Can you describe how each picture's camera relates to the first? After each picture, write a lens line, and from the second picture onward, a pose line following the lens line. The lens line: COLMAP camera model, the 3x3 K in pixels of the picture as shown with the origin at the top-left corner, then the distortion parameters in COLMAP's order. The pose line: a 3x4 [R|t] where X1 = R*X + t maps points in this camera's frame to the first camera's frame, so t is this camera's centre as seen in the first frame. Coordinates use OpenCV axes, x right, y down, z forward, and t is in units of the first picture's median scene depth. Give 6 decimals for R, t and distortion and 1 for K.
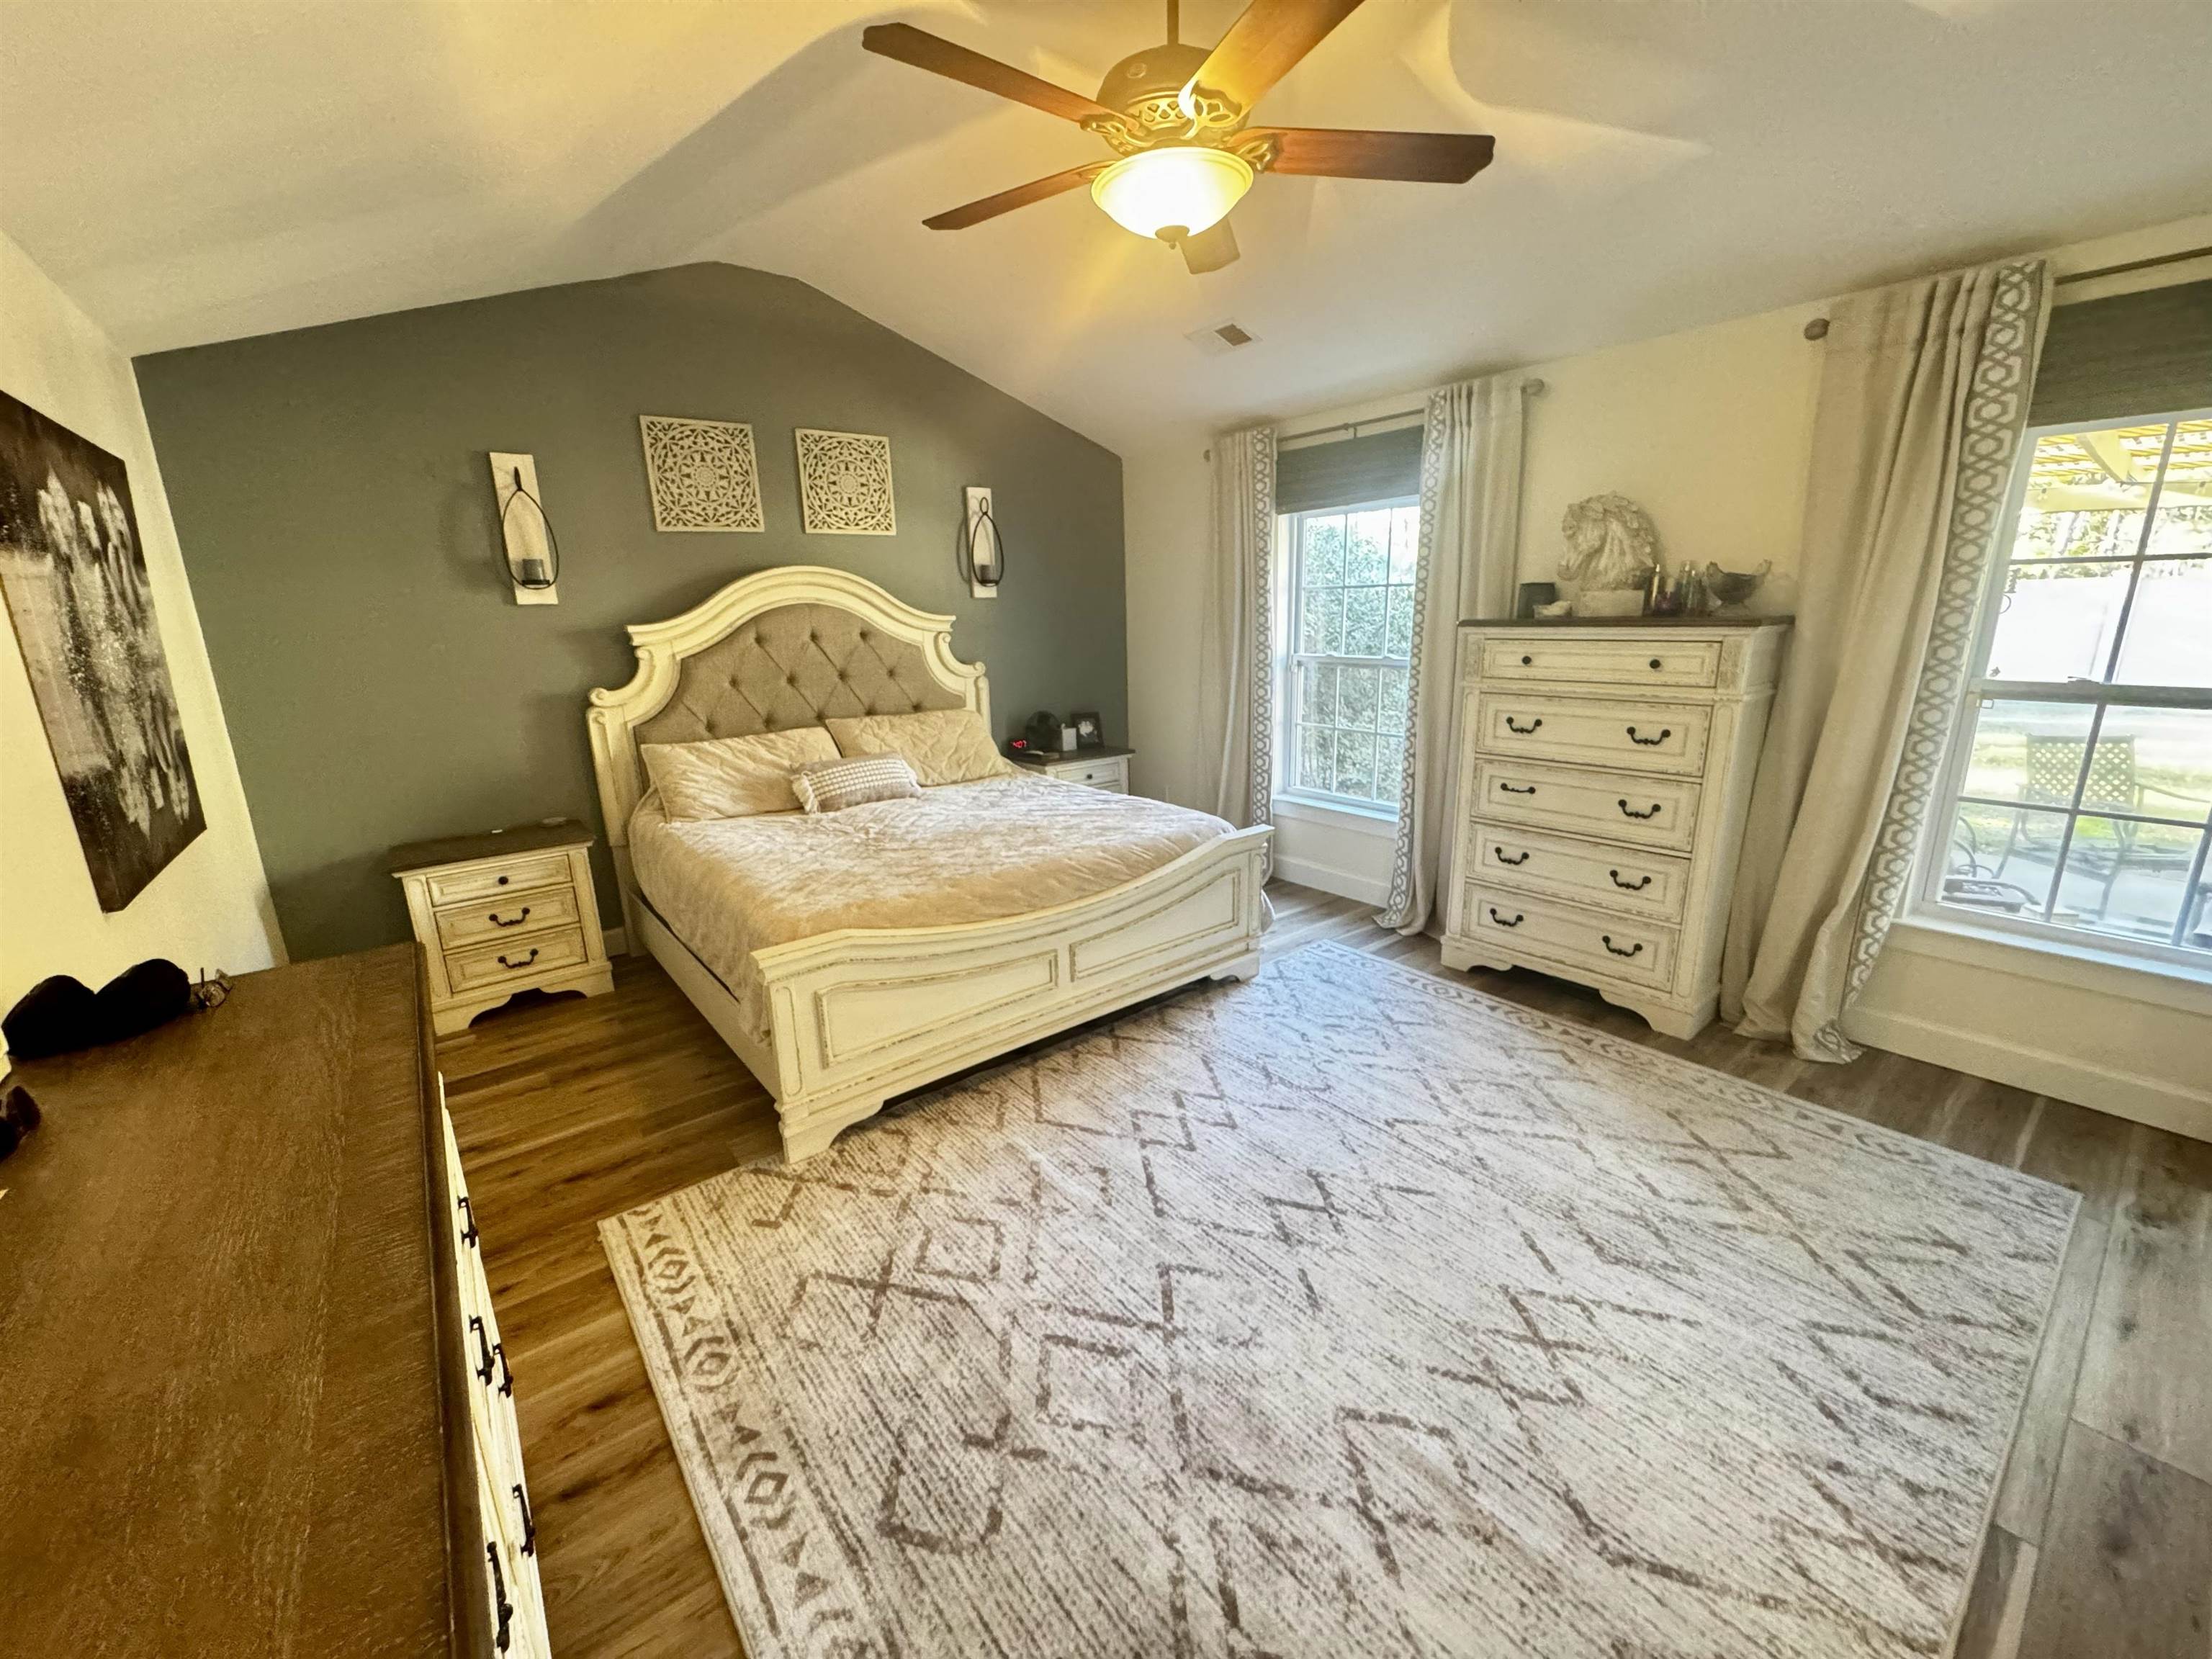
lens RADIAL K [[879.9, 0, 1103.6], [0, 879.9, 826.5], [0, 0, 1]] dist [-0.003072, 0.000782]
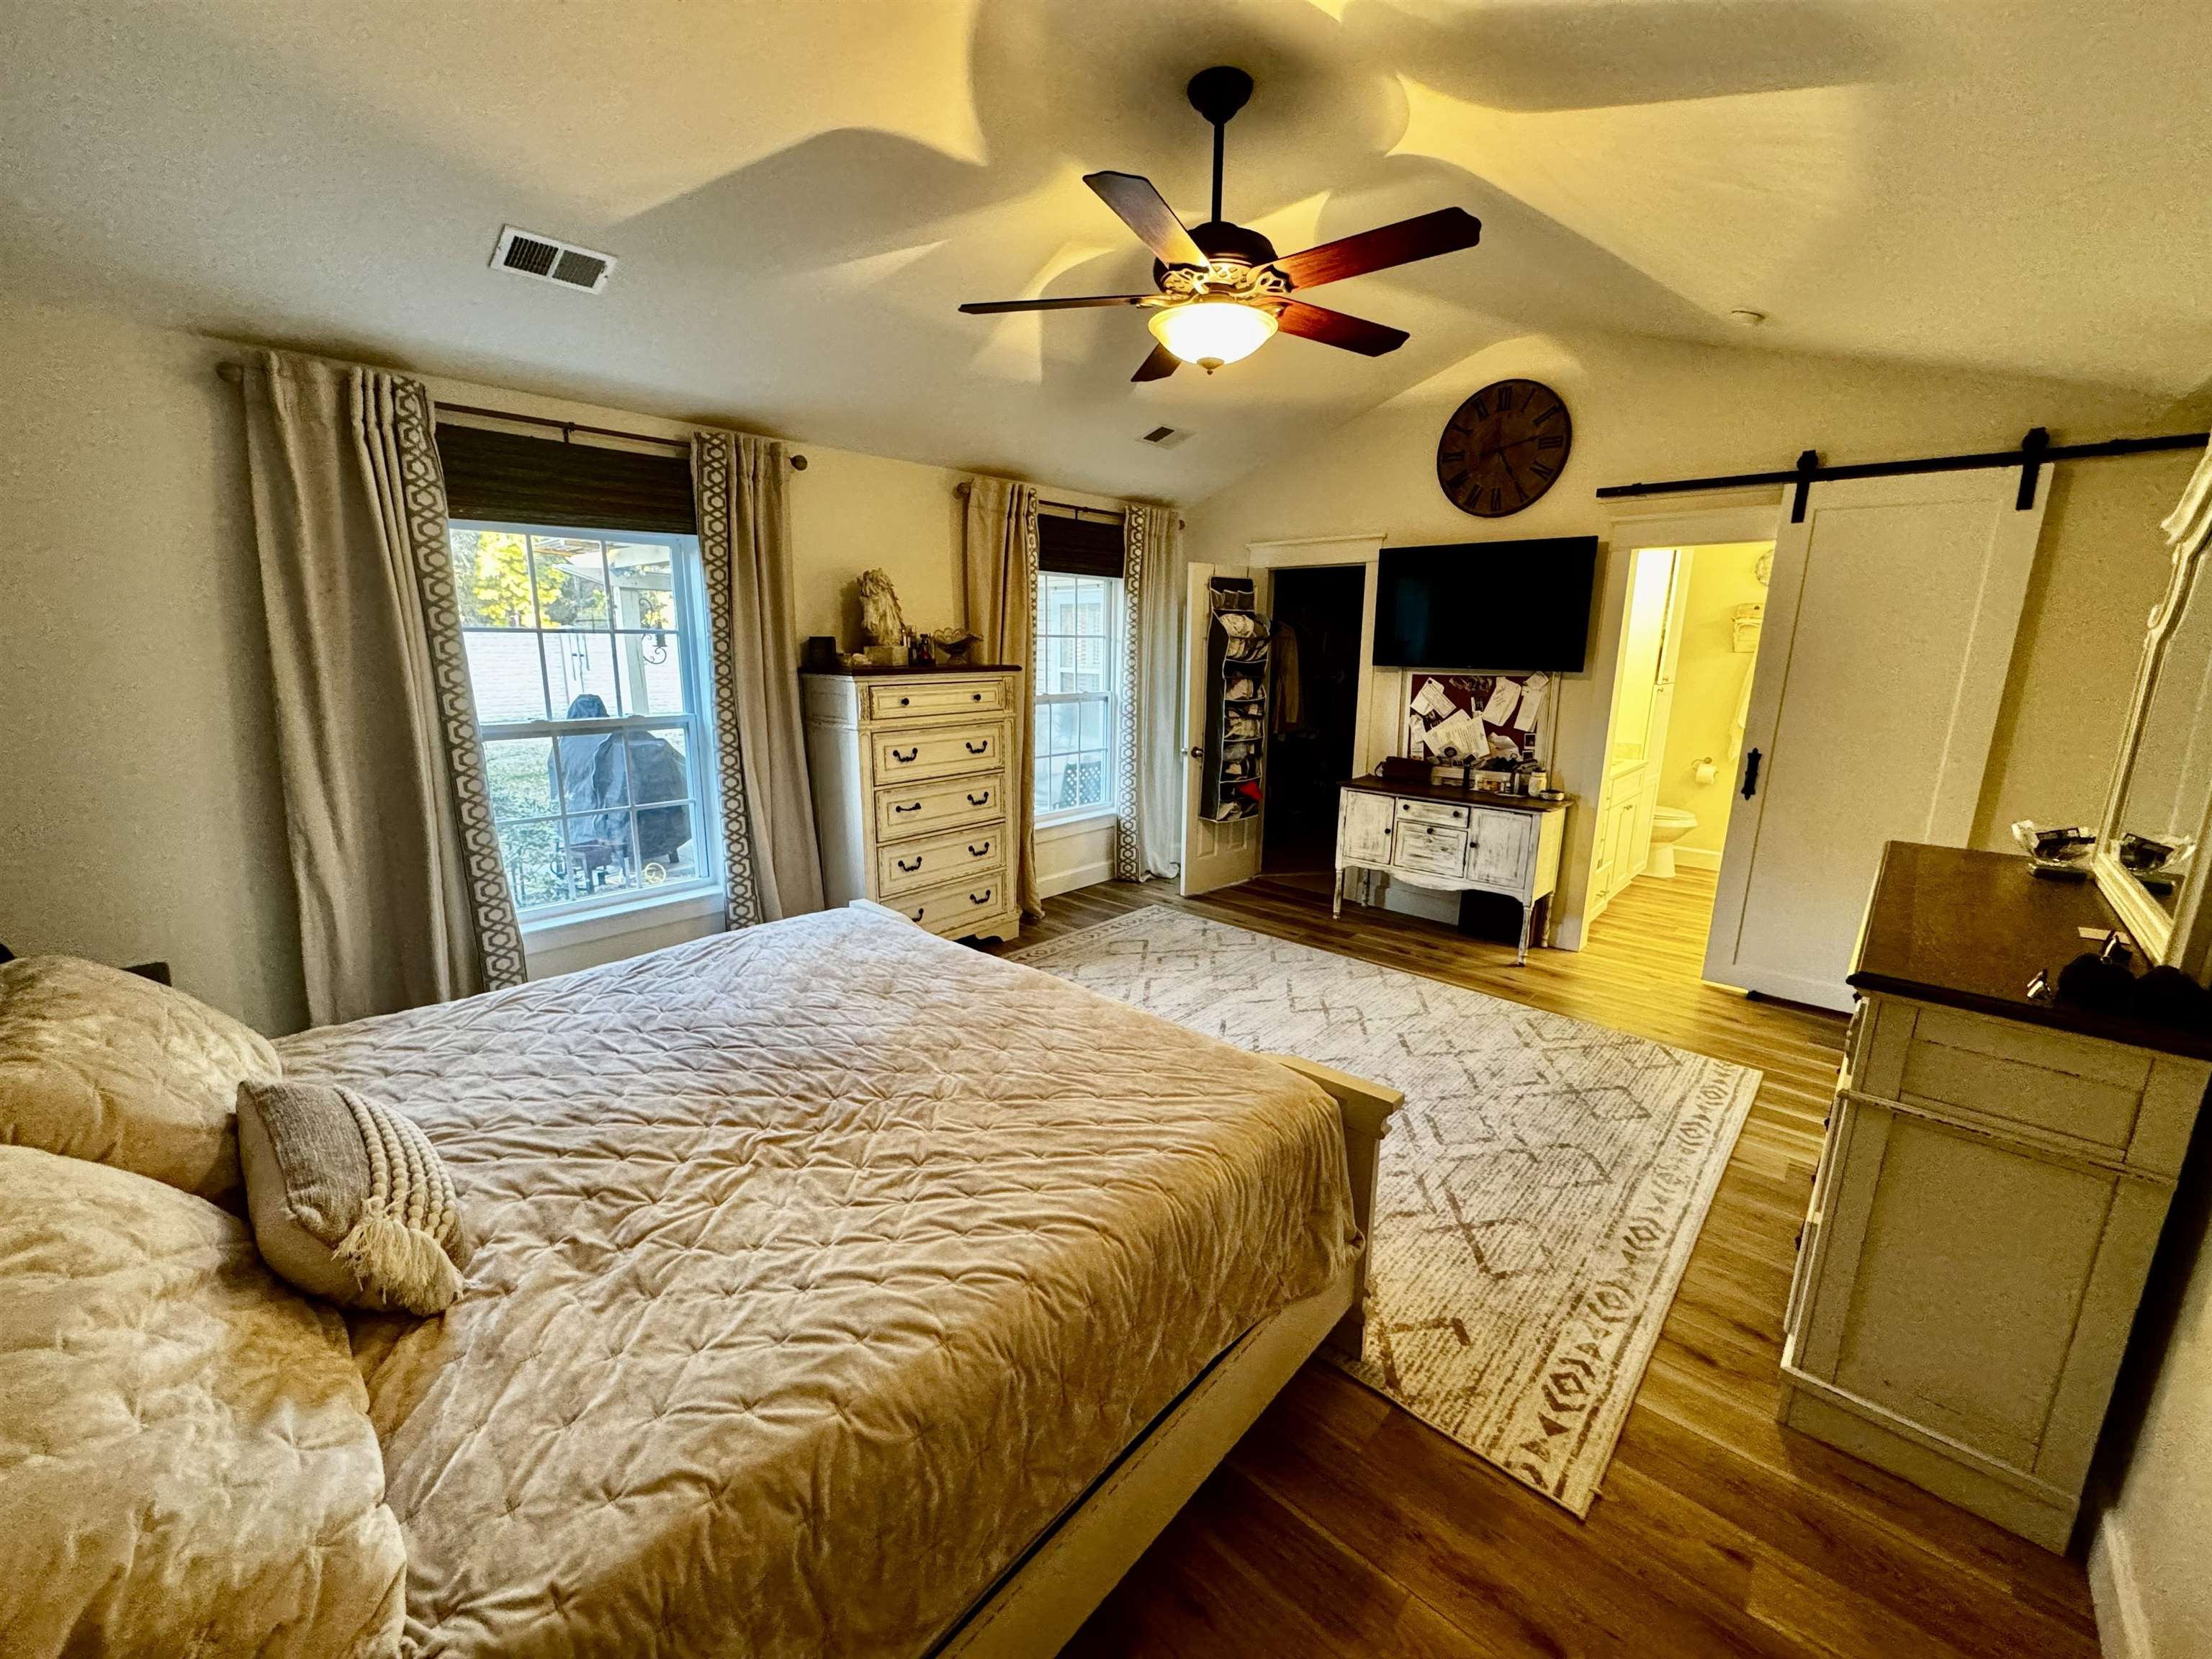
lens RADIAL K [[879.9, 0, 1100.1], [0, 879.9, 829.9], [0, 0, 1]] dist [-0.003072, 0.000782]
pose [[-0.154156, -0.188840, 0.969833, -1.130699], [0.234806, 0.946444, 0.221609, -0.334616], [-0.959741, 0.261885, -0.101560, 1.339344]]
